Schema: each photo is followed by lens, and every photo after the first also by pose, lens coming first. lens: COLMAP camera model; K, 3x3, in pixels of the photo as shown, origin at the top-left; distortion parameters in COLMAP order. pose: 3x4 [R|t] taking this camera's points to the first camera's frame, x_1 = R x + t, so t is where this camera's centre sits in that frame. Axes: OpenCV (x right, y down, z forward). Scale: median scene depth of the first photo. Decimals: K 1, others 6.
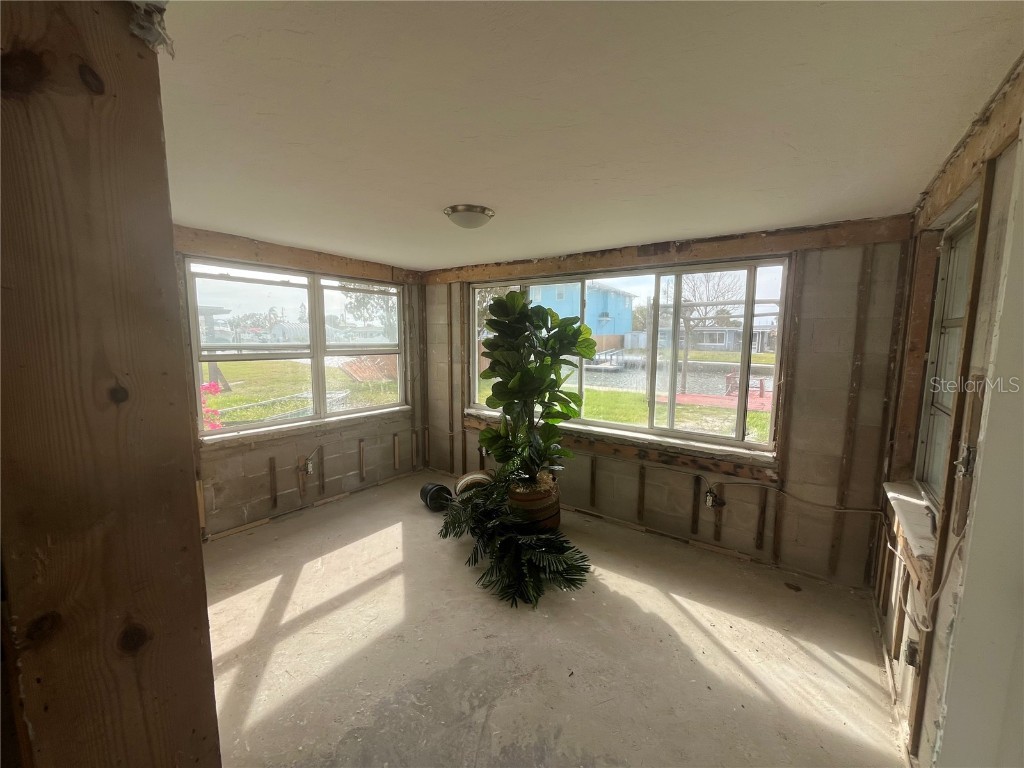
lens RADIAL K [[410.1, 0, 512.0], [0, 410.1, 384.0], [0, 0, 1]] dist [-0.009612, 0.000091]
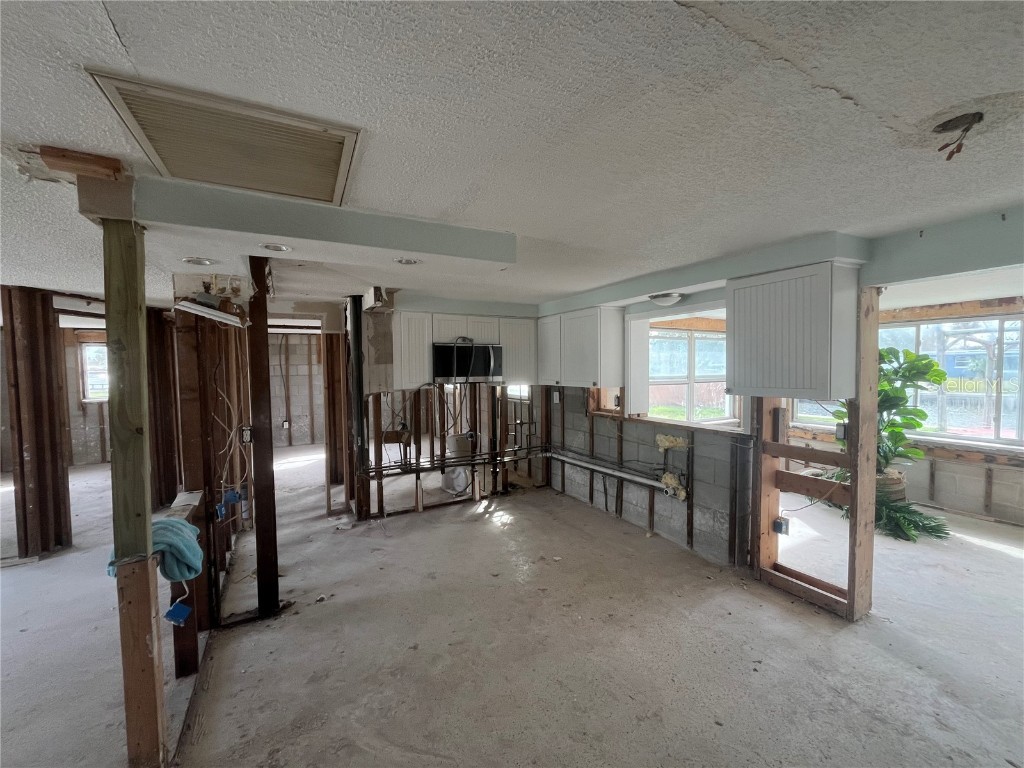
lens RADIAL K [[410.1, 0, 512.0], [0, 410.1, 384.0], [0, 0, 1]] dist [-0.009612, 0.000091]
pose [[0.904429, 0.001505, -0.426622, -0.488036], [-0.032997, 0.997245, -0.066433, 0.071294], [0.425347, 0.074161, 0.901987, -0.785294]]
